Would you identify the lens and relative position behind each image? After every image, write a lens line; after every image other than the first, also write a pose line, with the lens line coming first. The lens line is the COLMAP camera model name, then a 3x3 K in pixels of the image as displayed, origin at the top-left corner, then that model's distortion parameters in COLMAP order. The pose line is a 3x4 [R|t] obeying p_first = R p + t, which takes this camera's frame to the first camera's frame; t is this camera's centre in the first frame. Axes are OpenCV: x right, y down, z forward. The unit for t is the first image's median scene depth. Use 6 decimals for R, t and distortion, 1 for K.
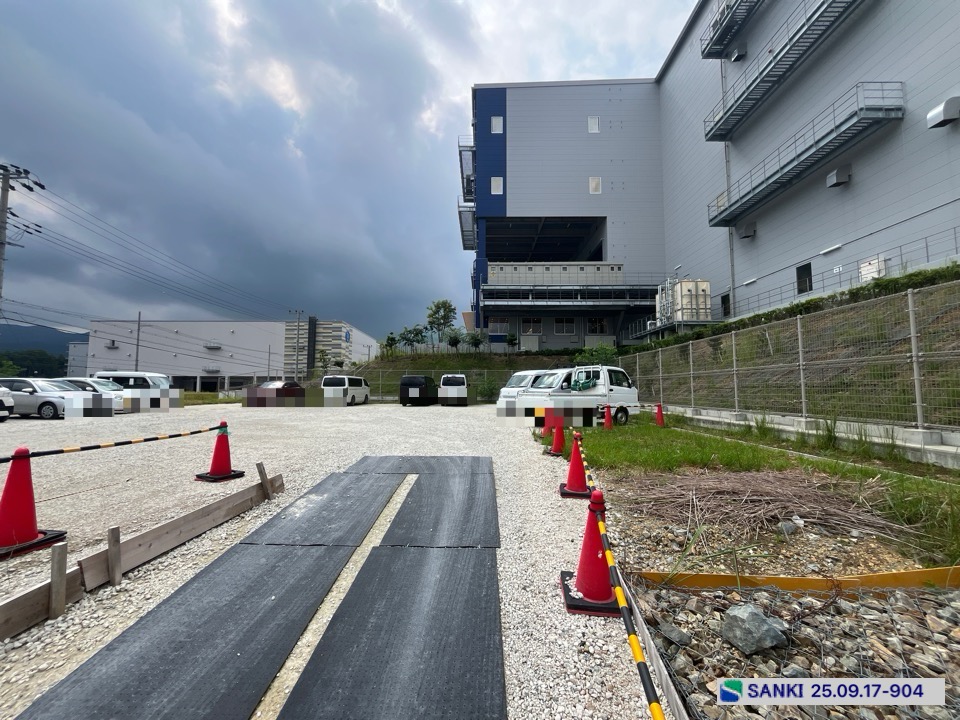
lens RADIAL K [[389.6, 0, 476.8], [0, 389.6, 360.6], [0, 0, 1]] dist [-0.003565, 0.000459]
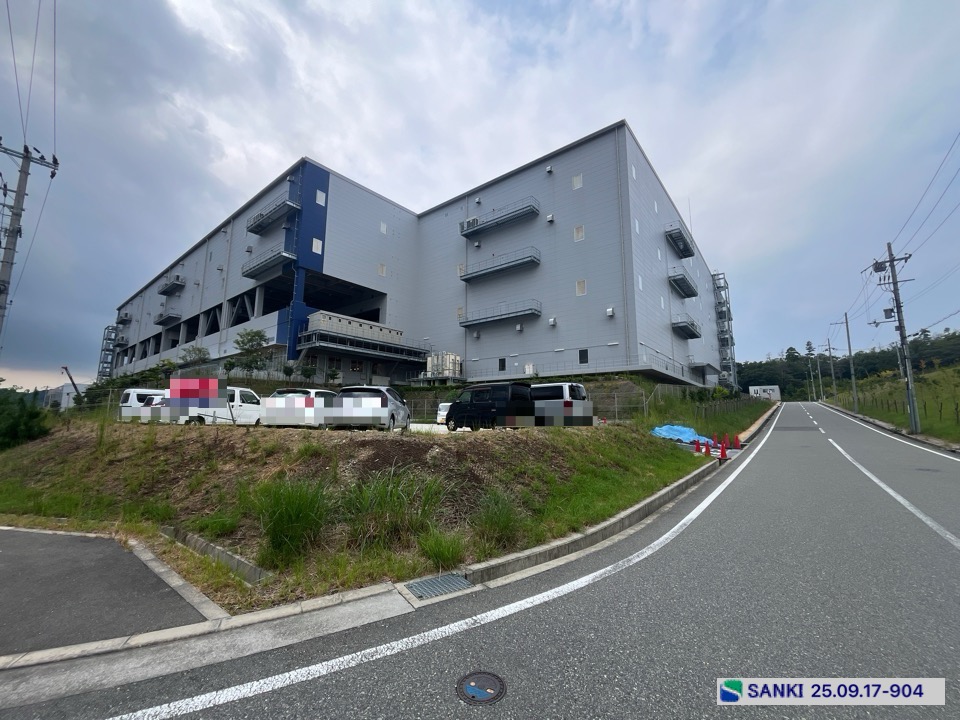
lens RADIAL K [[389.6, 0, 477.8], [0, 389.6, 361.5], [0, 0, 1]] dist [-0.003565, 0.000459]
pose [[0.612464, 0.117395, 0.781733, -0.641146], [-0.063706, 0.993025, -0.099213, 0.000747], [-0.787928, 0.010963, 0.615670, -0.172025]]
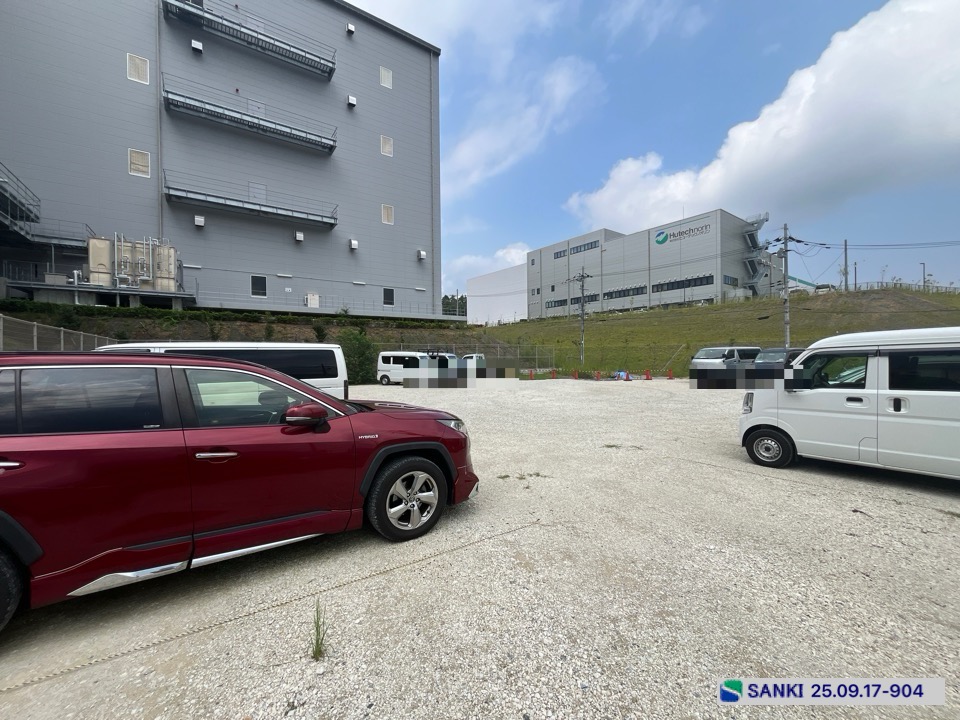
lens RADIAL K [[389.6, 0, 477.3], [0, 389.6, 361.6], [0, 0, 1]] dist [-0.003565, 0.000459]
pose [[-0.575954, -0.005451, 0.817464, -0.493630], [-0.051430, 0.998239, -0.029578, 0.039904], [-0.815863, -0.059078, -0.575220, 0.742433]]
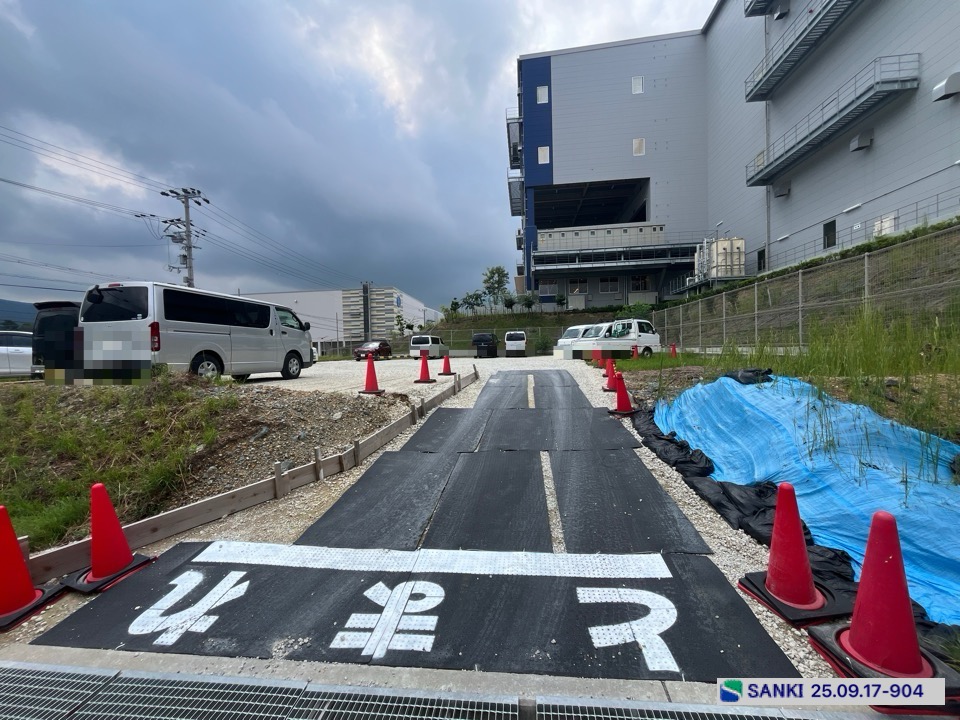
lens RADIAL K [[389.6, 0, 477.1], [0, 389.6, 360.4], [0, 0, 1]] dist [-0.003565, 0.000459]
pose [[0.993603, -0.025958, -0.109908, -0.031791], [0.036935, 0.994396, 0.099055, -0.000004], [0.106721, -0.102481, 0.988994, -0.160308]]
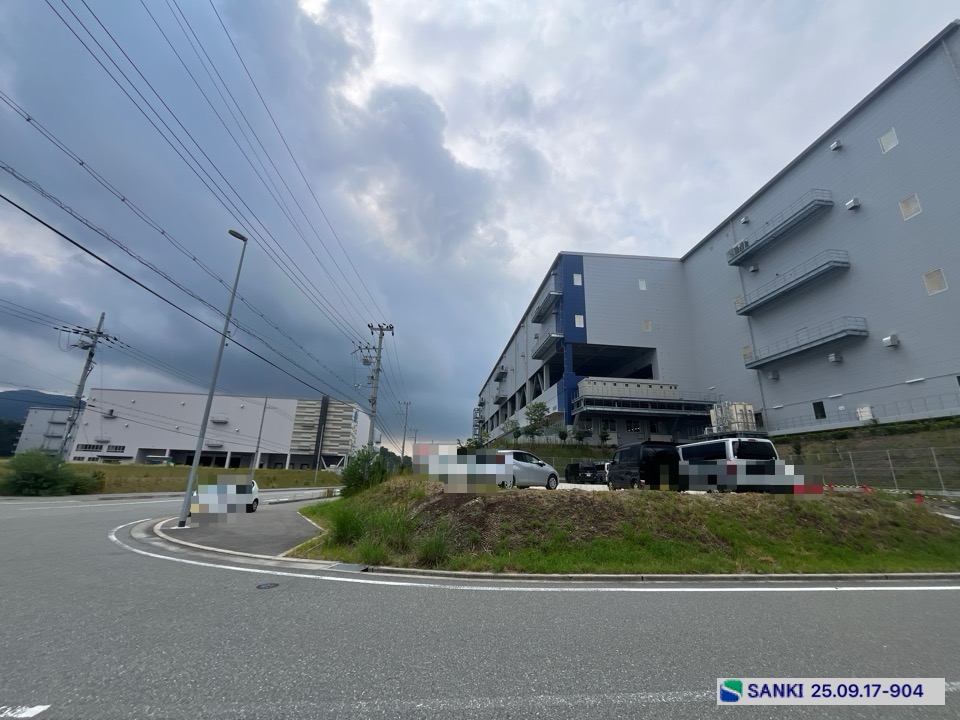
lens RADIAL K [[389.6, 0, 477.2], [0, 389.6, 361.0], [0, 0, 1]] dist [-0.003565, 0.000459]
pose [[0.992606, 0.060419, 0.105272, -0.515703], [-0.037424, 0.977394, -0.208086, -0.011120], [-0.115465, 0.202608, 0.972429, -0.317219]]
